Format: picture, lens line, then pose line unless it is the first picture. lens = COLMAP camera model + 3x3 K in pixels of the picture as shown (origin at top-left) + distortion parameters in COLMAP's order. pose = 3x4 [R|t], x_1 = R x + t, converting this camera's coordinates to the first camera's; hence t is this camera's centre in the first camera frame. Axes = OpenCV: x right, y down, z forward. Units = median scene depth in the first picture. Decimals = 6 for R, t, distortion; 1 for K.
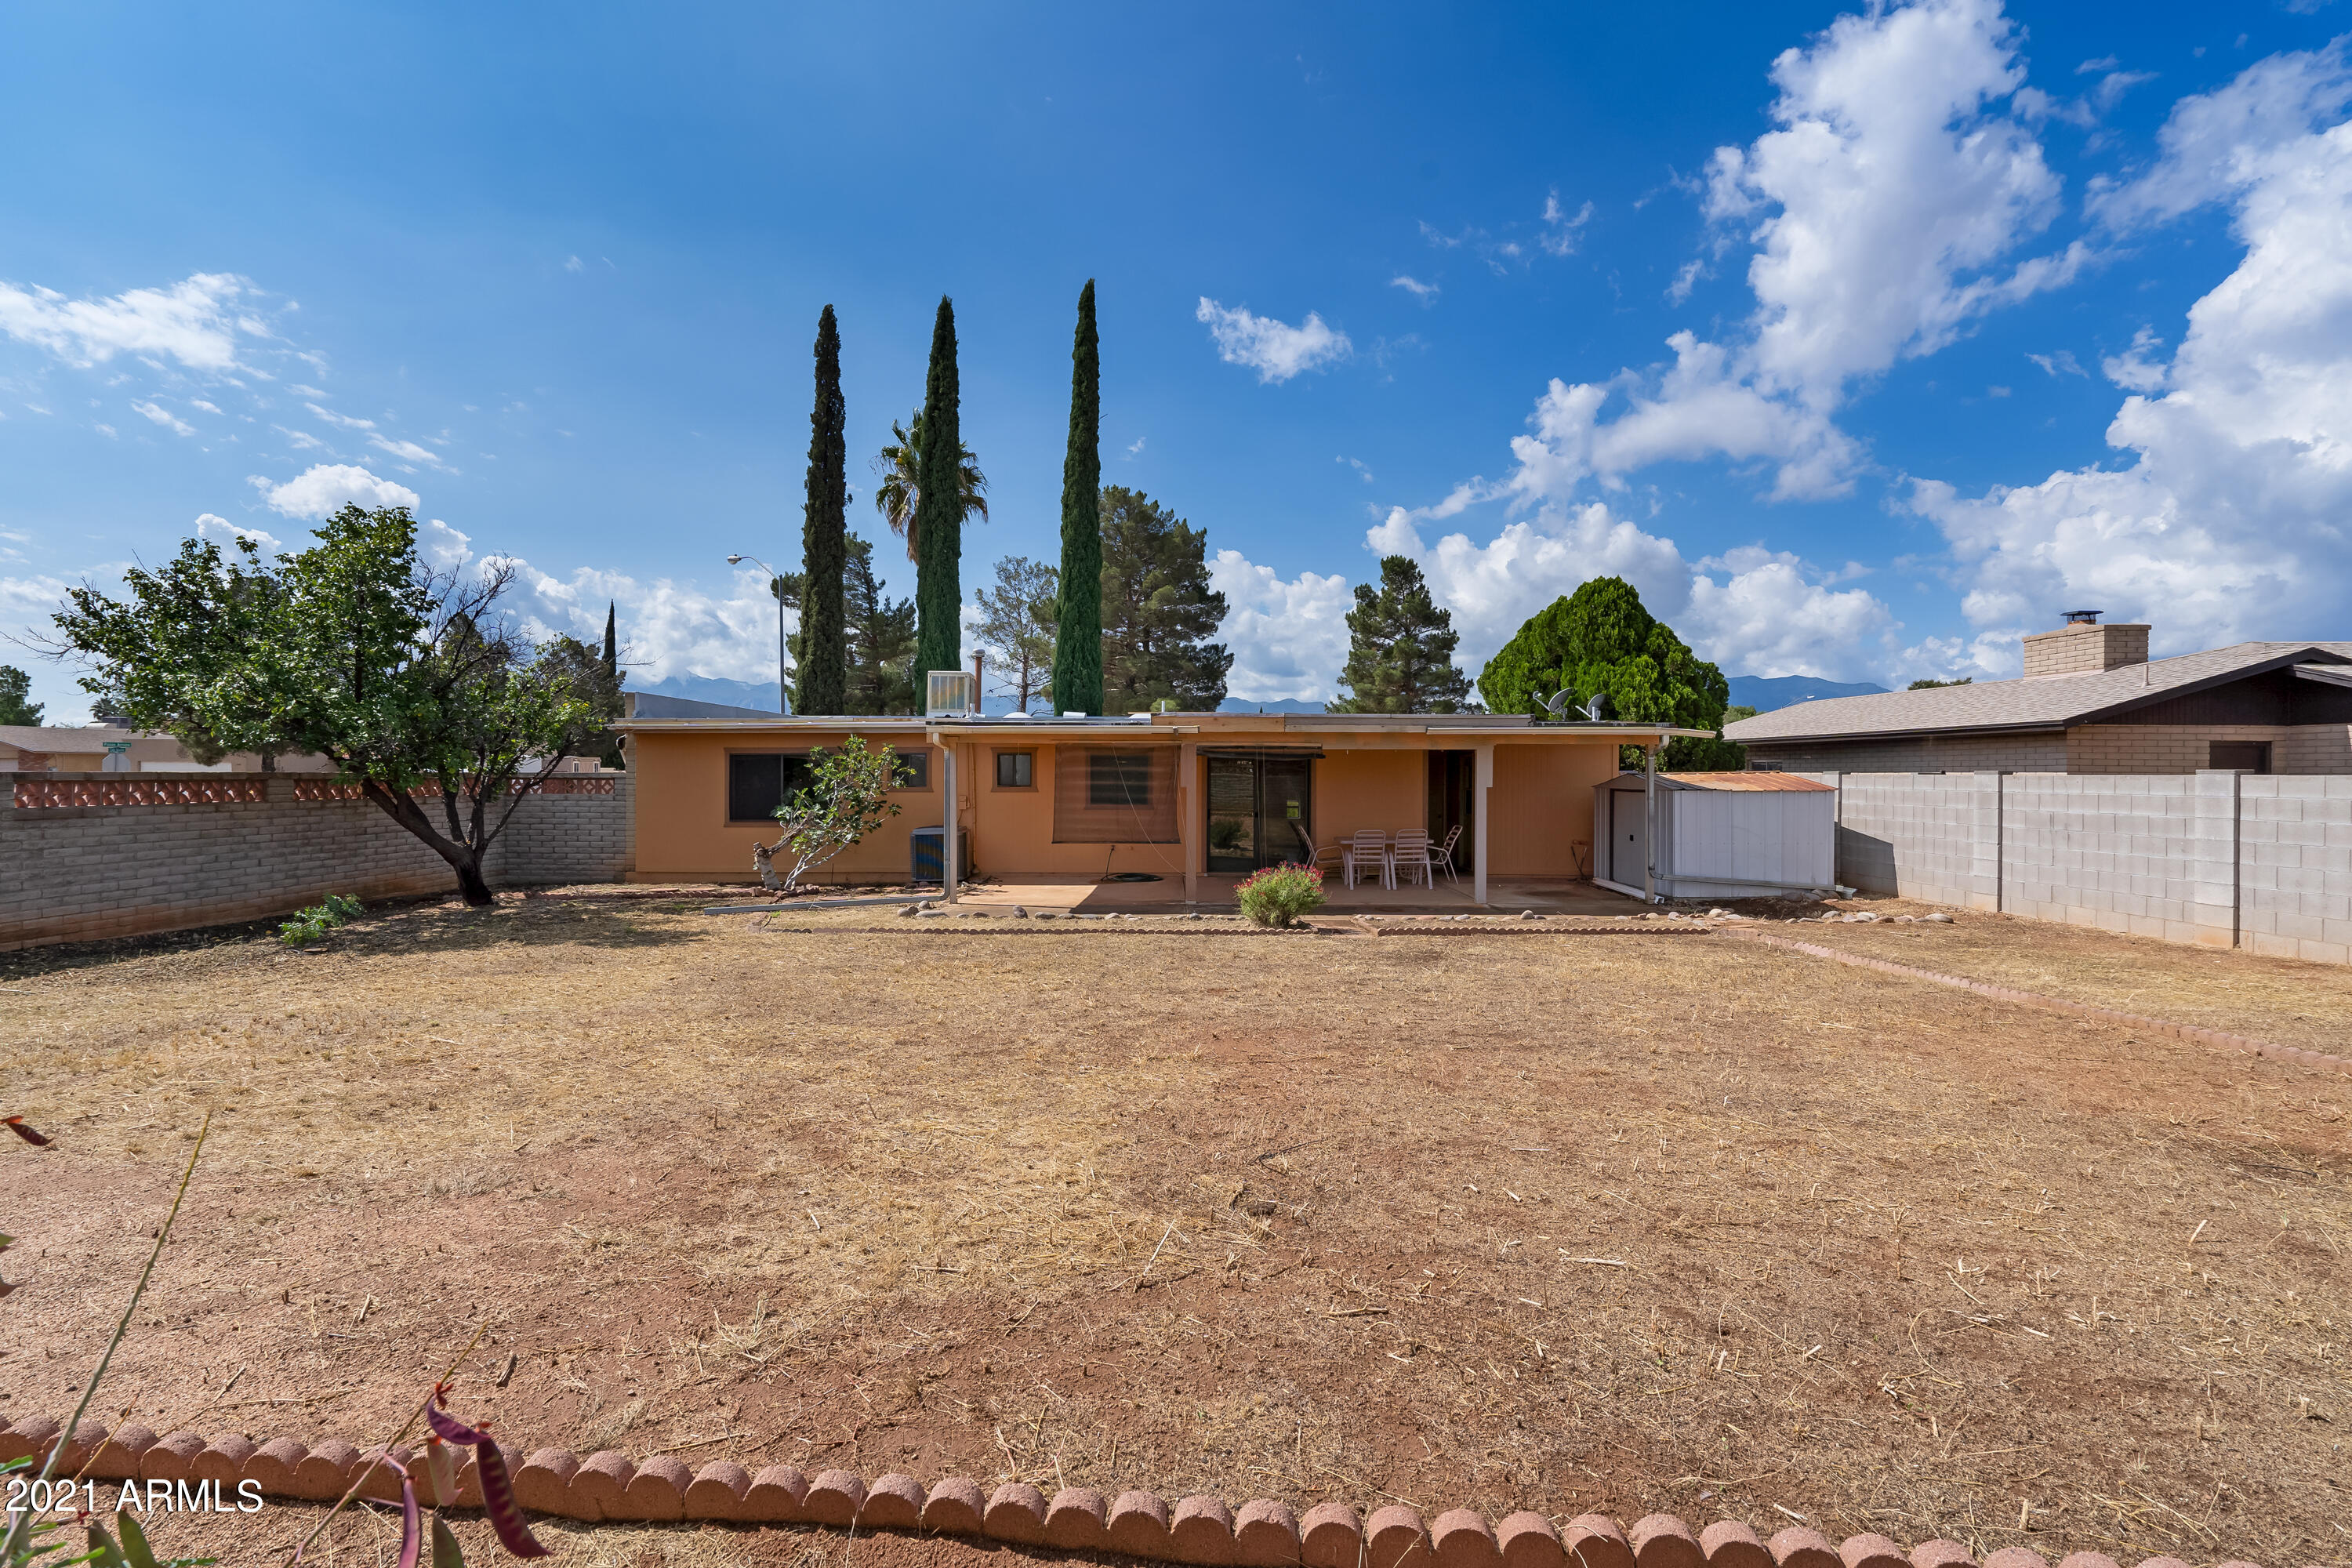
lens RADIAL K [[1087.3, 0, 1192.3], [0, 1087.3, 791.2], [0, 0, 1]] dist [0.017295, 0.000856]
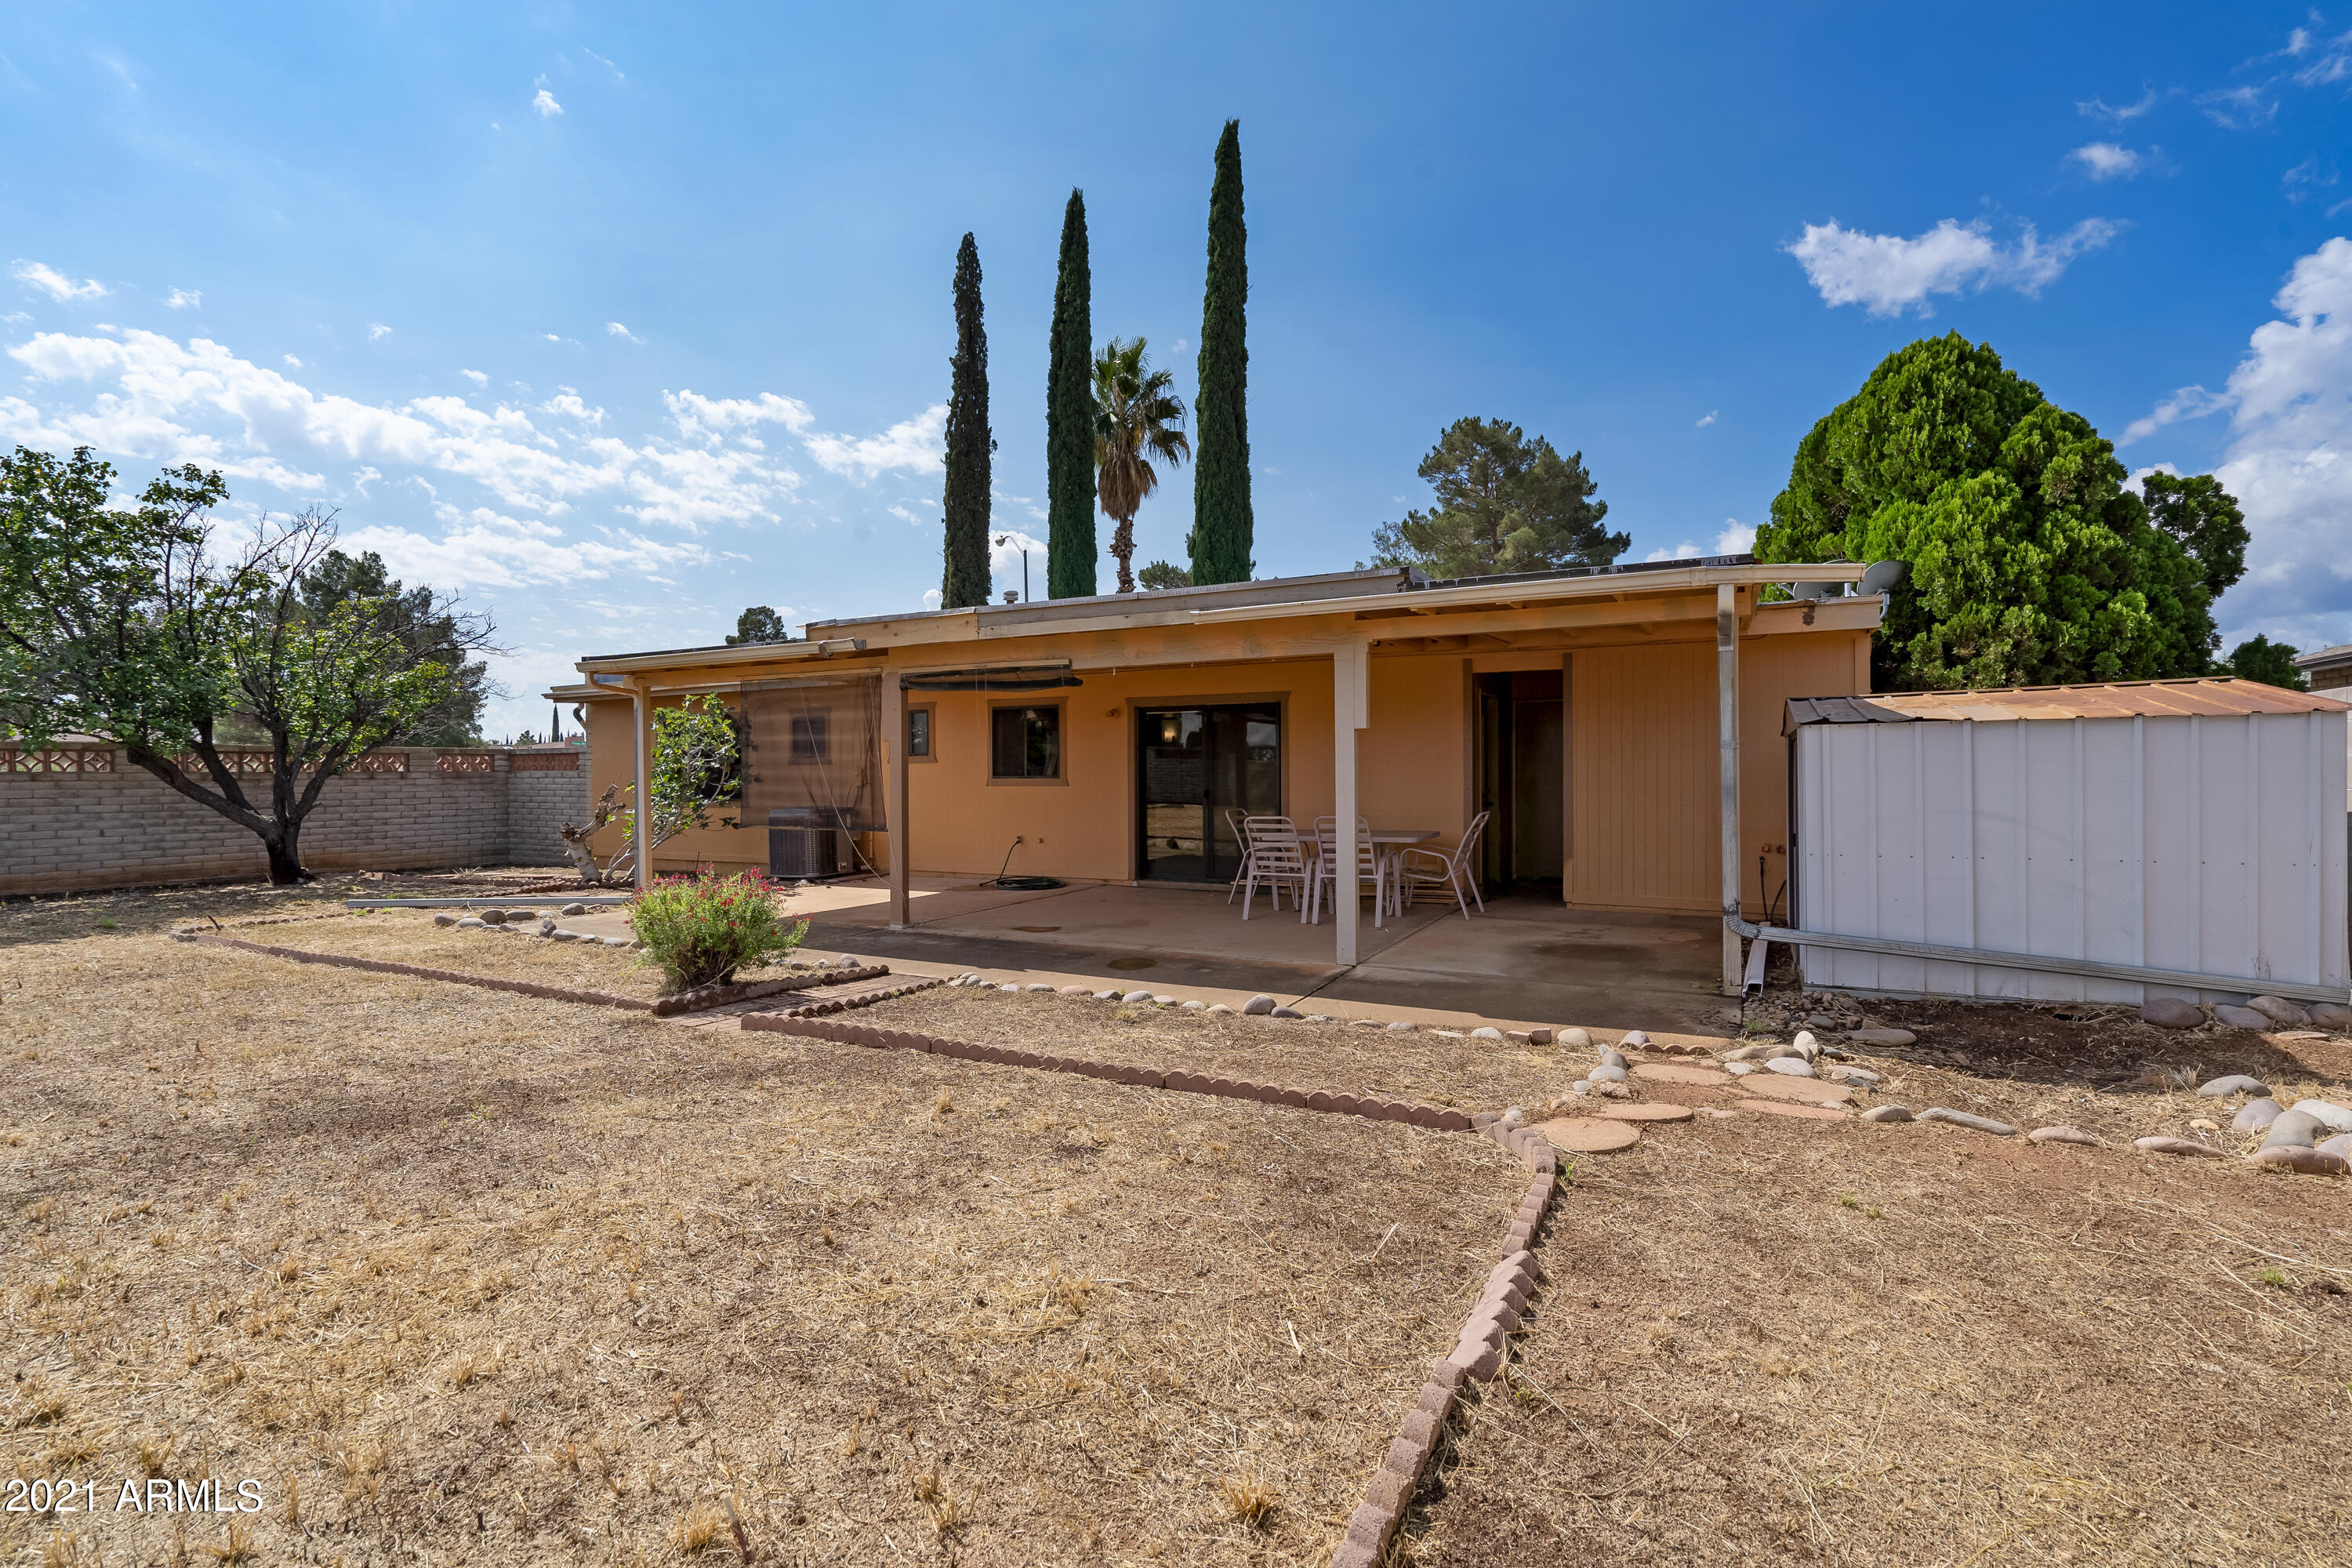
lens RADIAL K [[1087.3, 0, 1187.7], [0, 1087.3, 773.5], [0, 0, 1]] dist [0.017295, 0.000856]
pose [[0.880436, -0.007749, -0.474101, 0.339390], [-0.000614, 0.999847, -0.017482, 0.019616], [0.474164, 0.015683, 0.880297, 0.409027]]
